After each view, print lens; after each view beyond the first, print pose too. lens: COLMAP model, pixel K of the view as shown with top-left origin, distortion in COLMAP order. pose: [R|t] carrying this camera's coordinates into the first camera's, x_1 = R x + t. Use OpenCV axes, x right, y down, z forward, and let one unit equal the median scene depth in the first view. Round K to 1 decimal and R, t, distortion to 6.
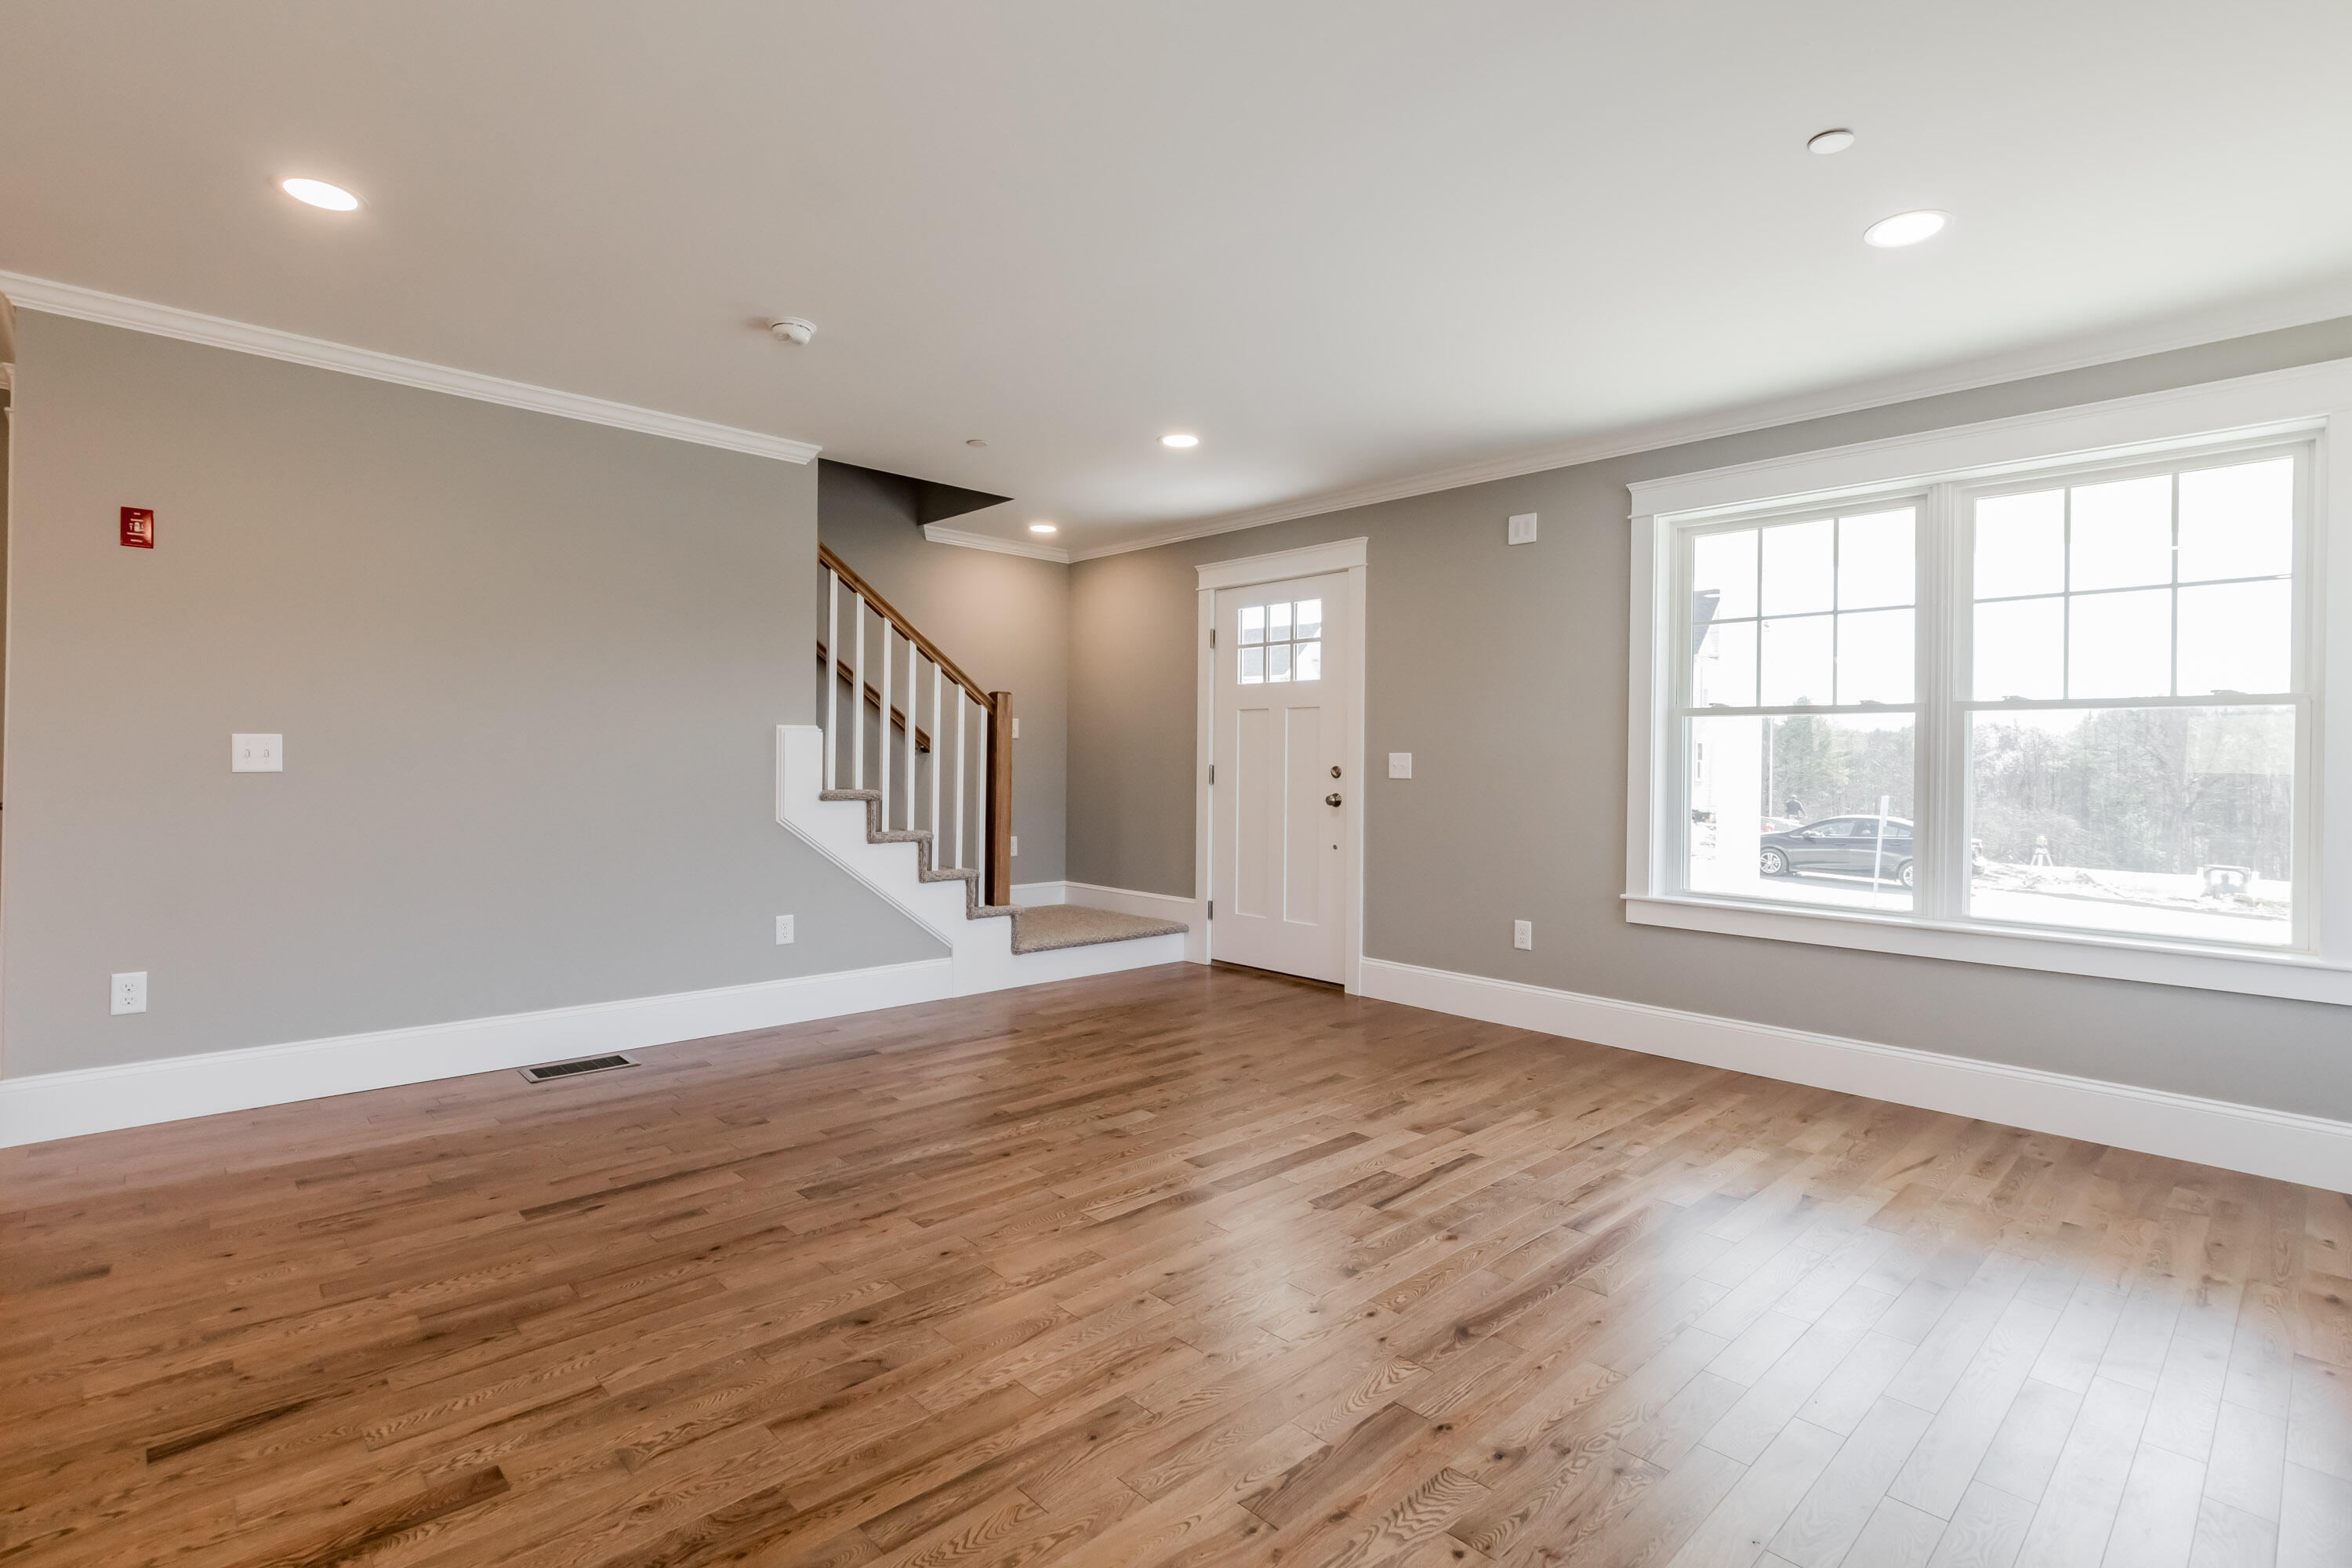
lens RADIAL K [[1124.5, 0, 1162.2], [0, 1124.5, 769.3], [0, 0, 1]] dist [-0.000446, 0.004813]
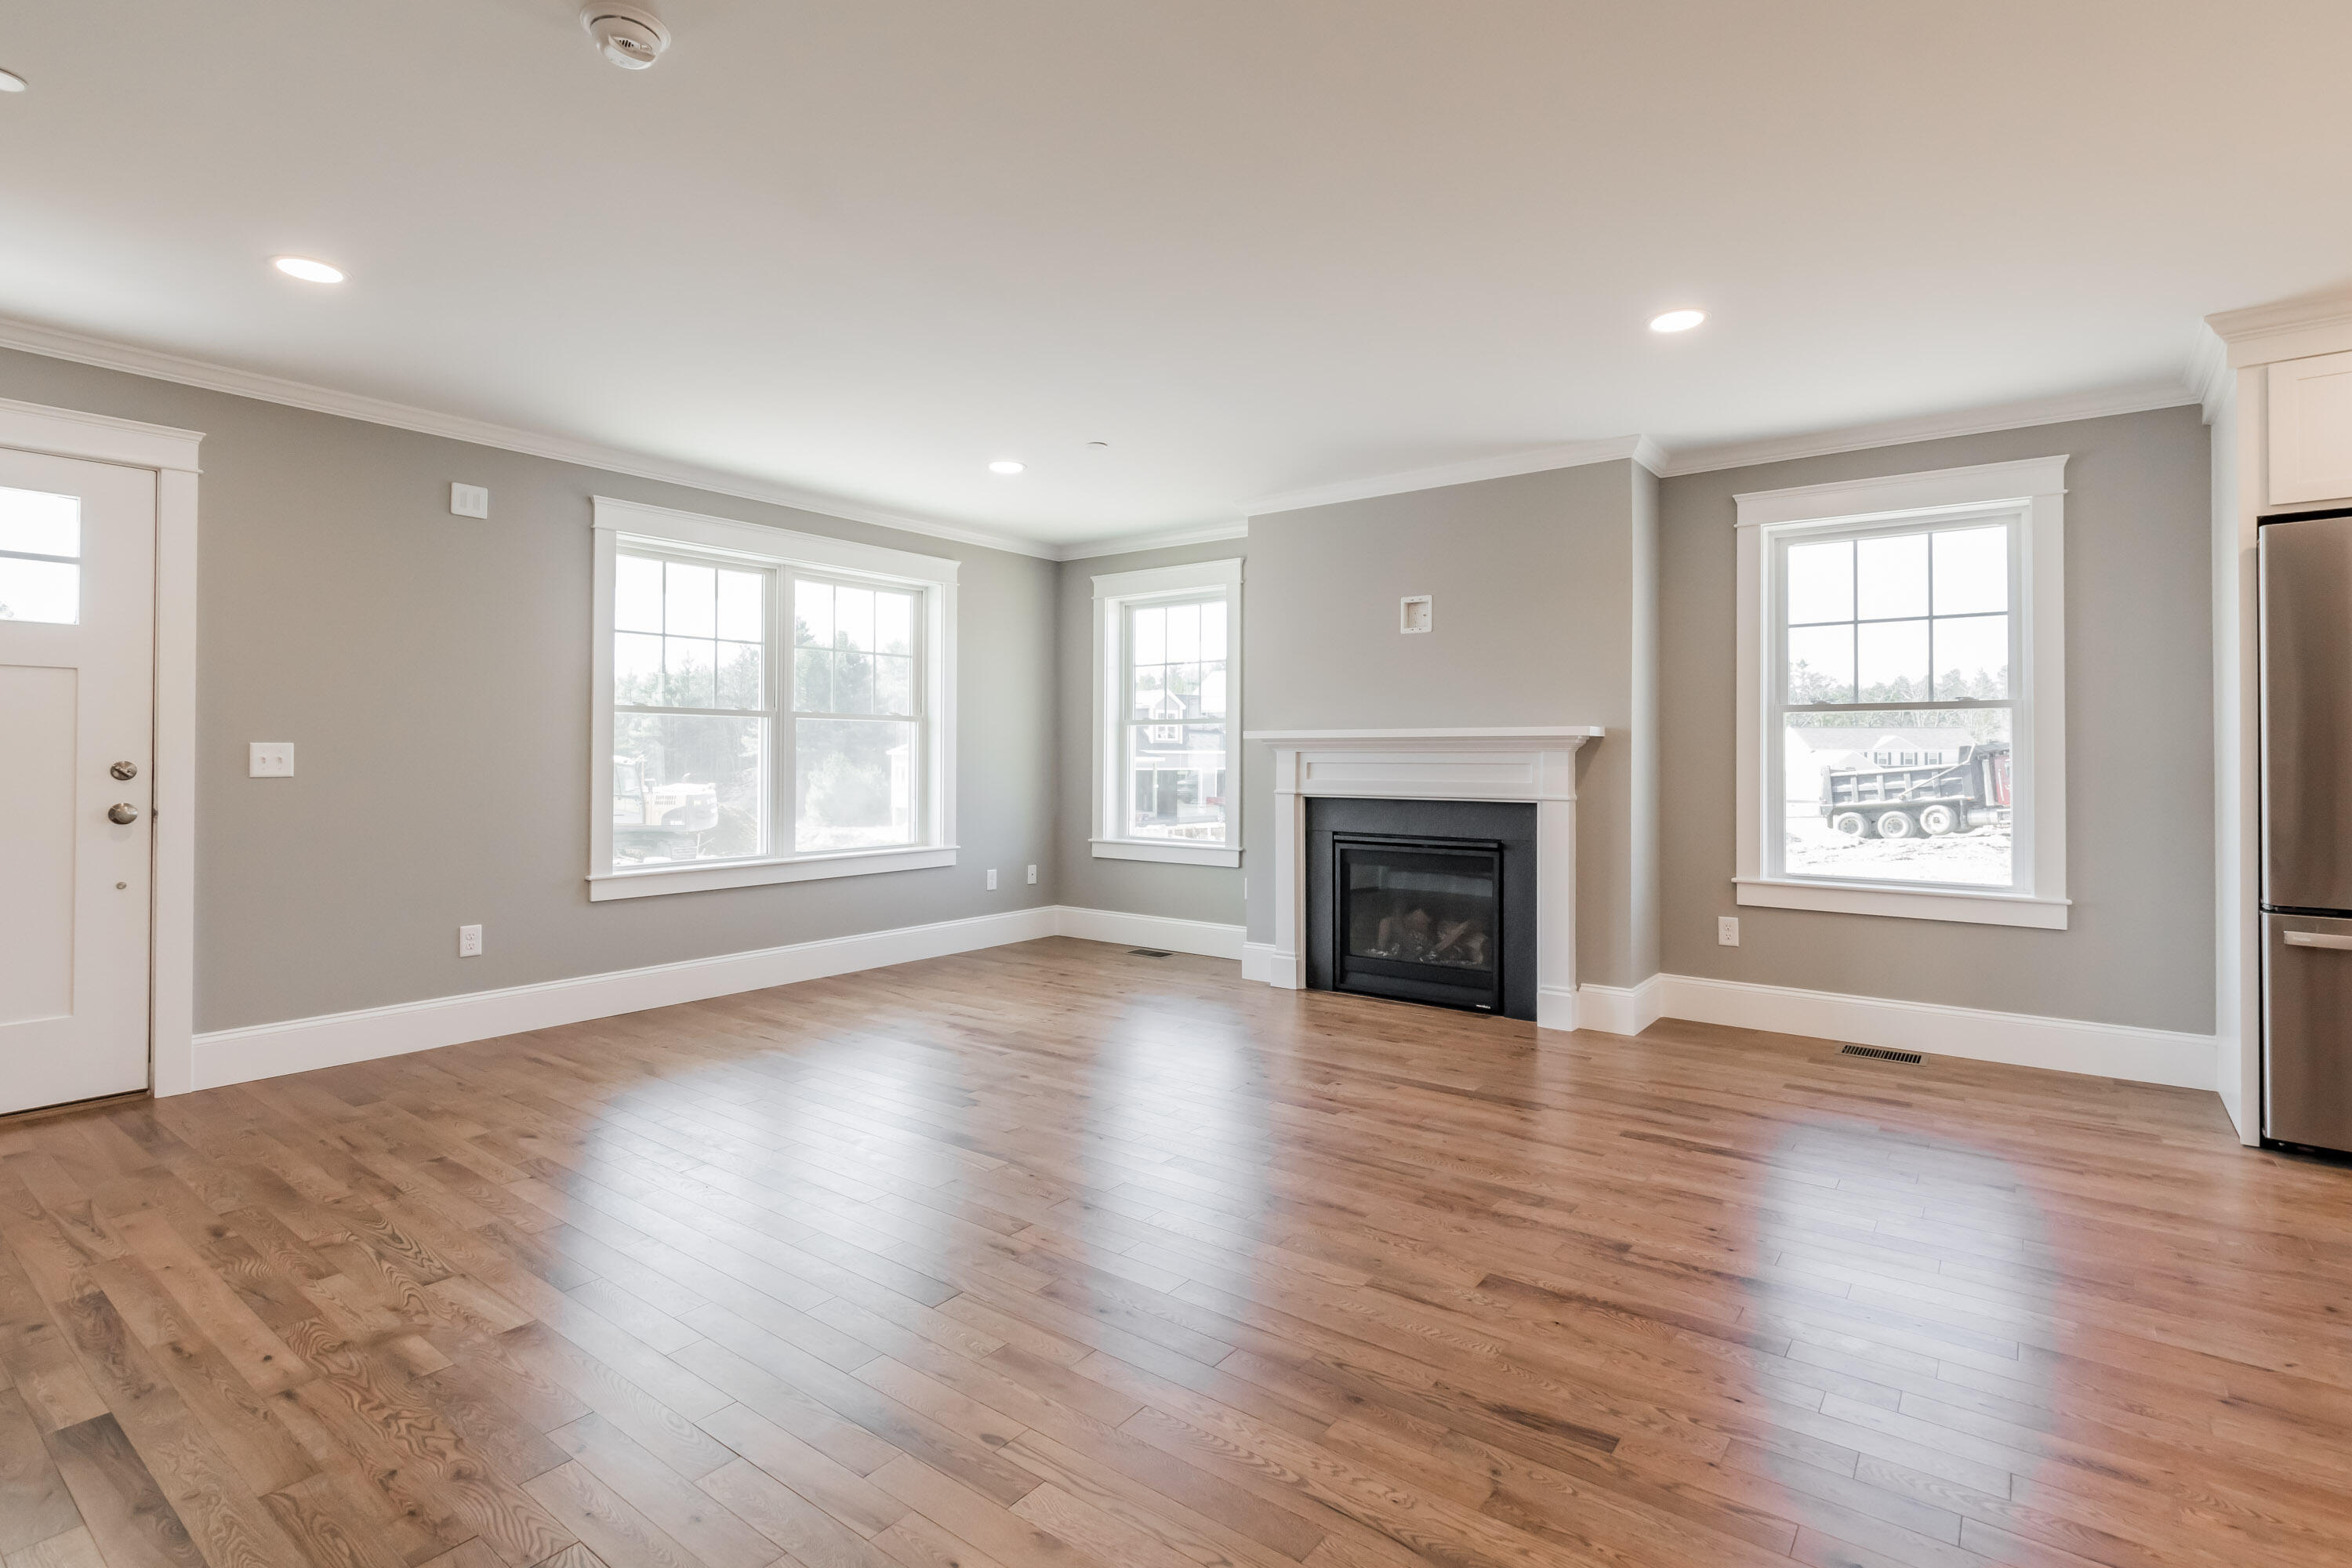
lens RADIAL K [[1124.5, 0, 1179.0], [0, 1124.5, 741.1], [0, 0, 1]] dist [-0.000446, 0.004813]
pose [[-0.172746, -0.000651, 0.984966, -0.820742], [0.006577, 0.999977, 0.001814, -0.017078], [-0.984944, 0.006791, -0.172738, 0.698883]]
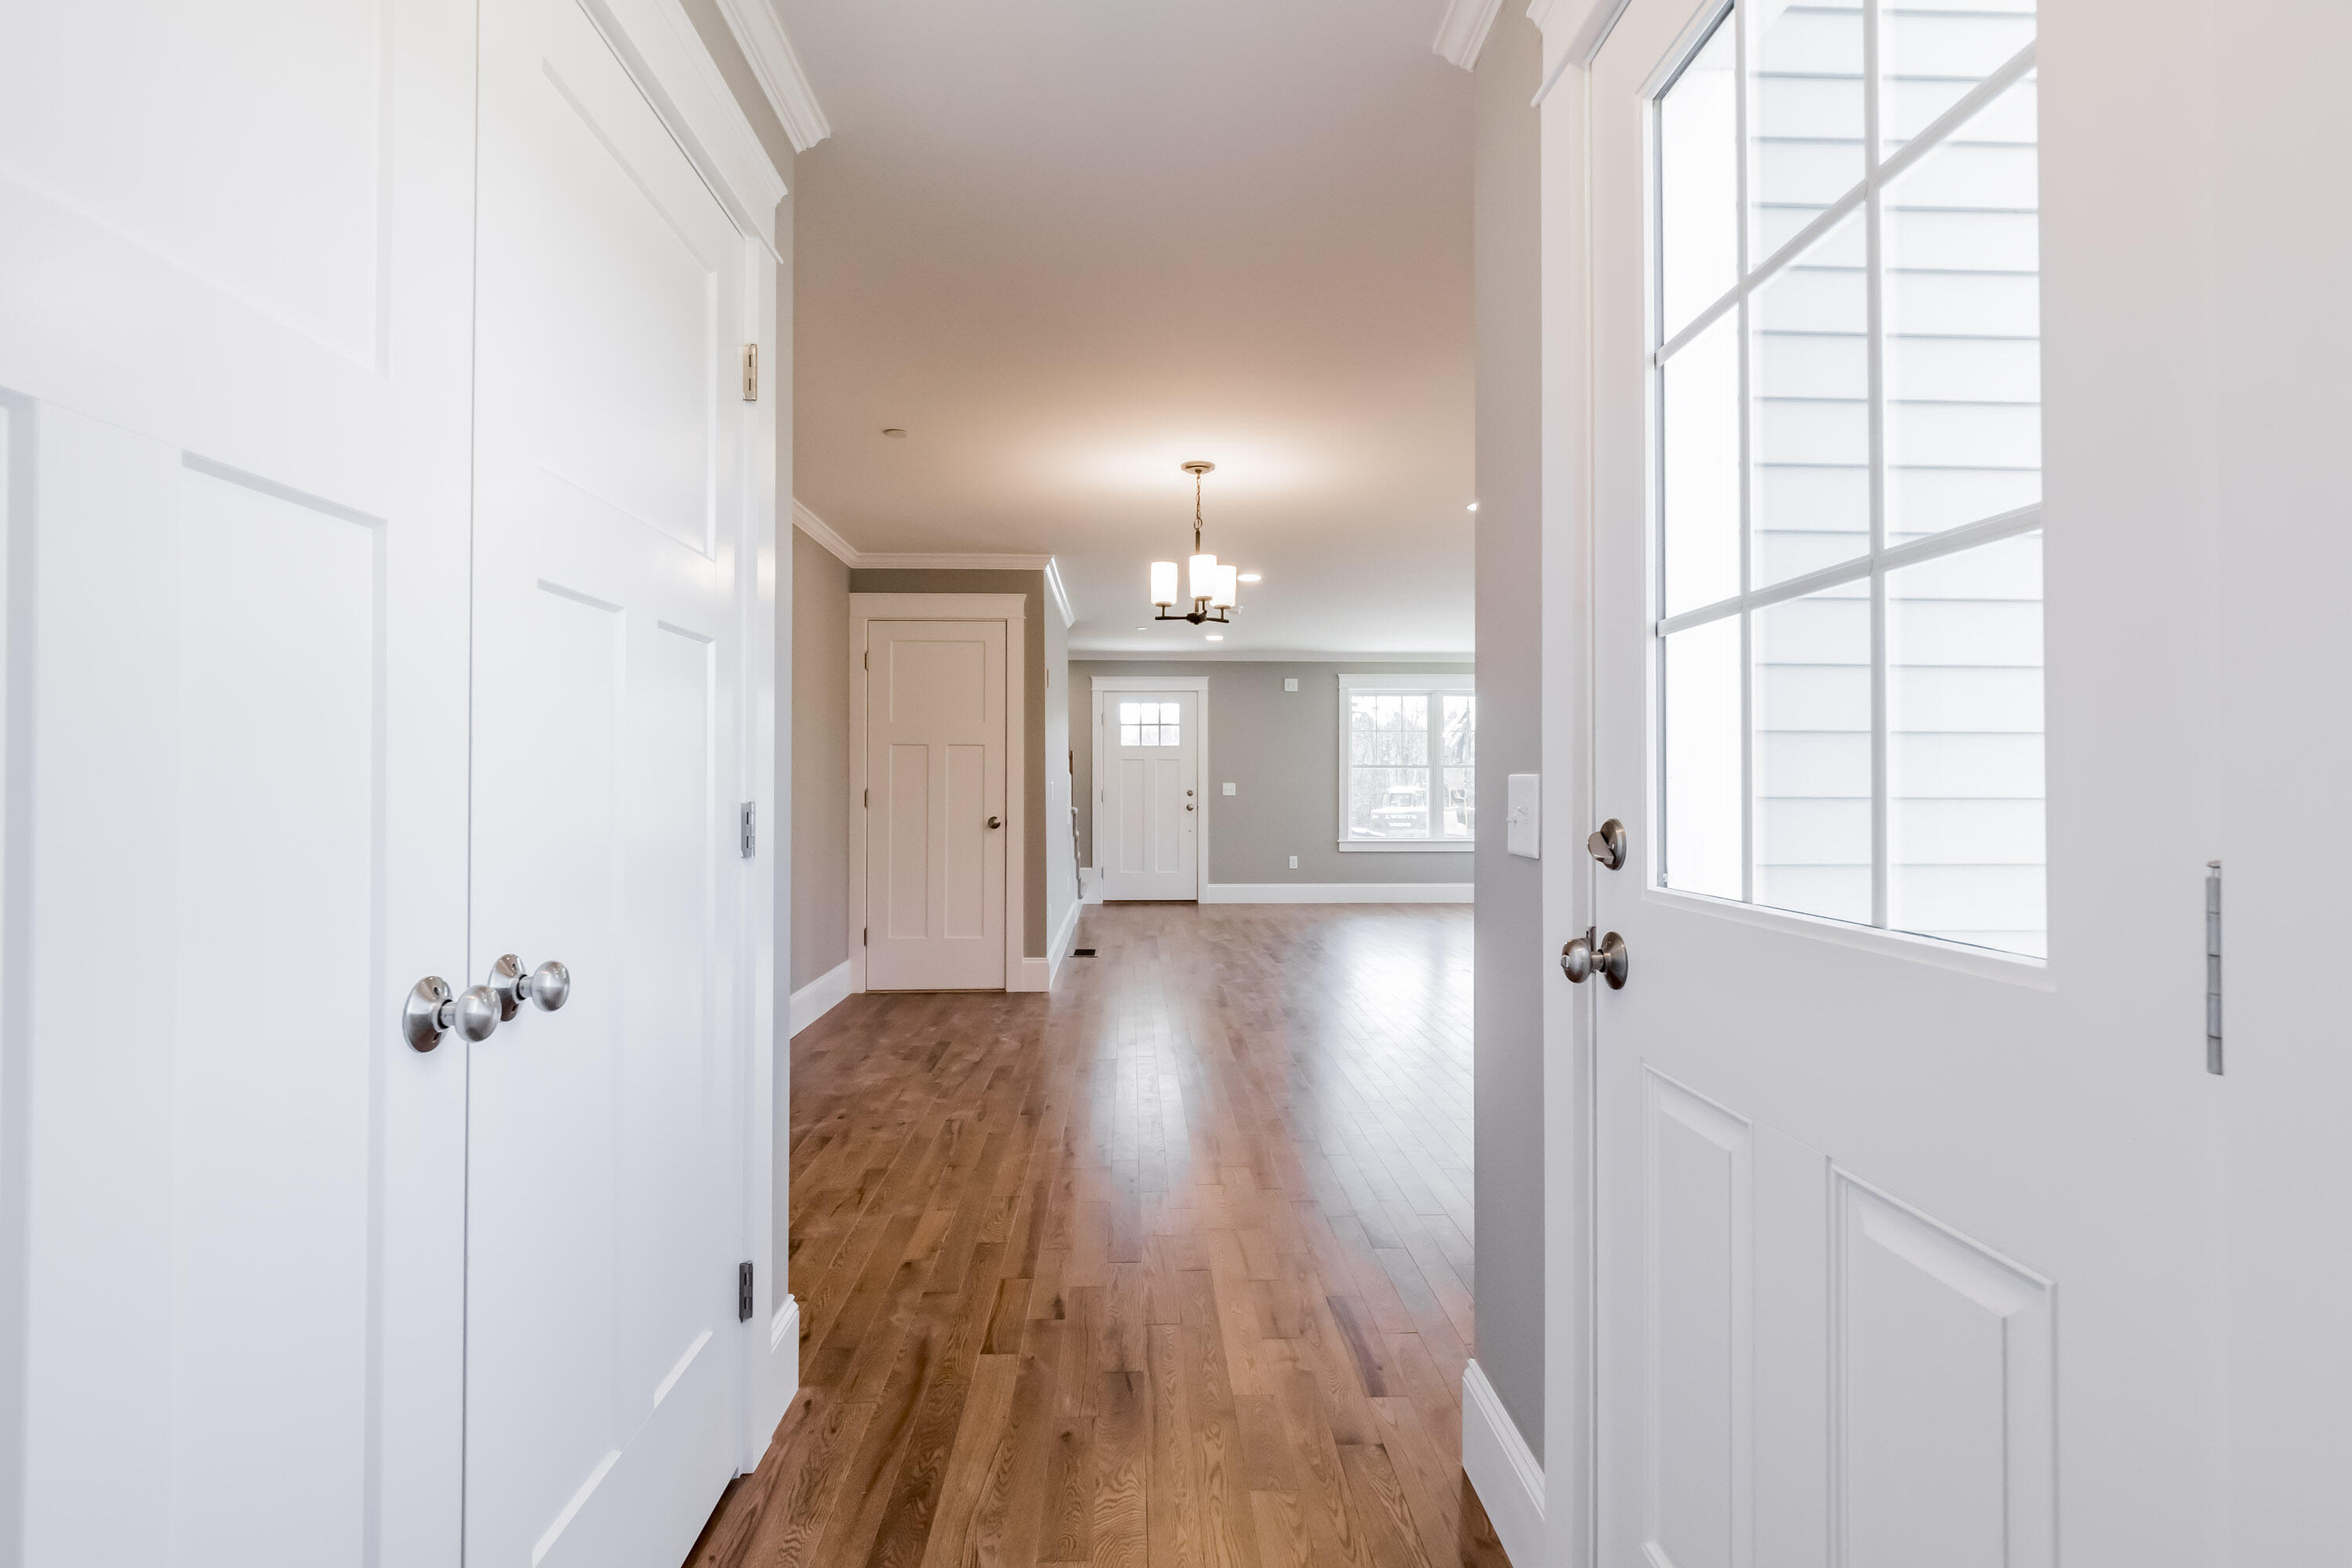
lens RADIAL K [[1124.5, 0, 1181.5], [0, 1124.5, 782.2], [0, 0, 1]] dist [-0.000446, 0.004813]
pose [[0.648353, -0.011361, 0.761255, -1.863712], [0.015437, 0.999879, 0.001776, -0.027793], [-0.761184, 0.010600, 0.648450, -0.369467]]
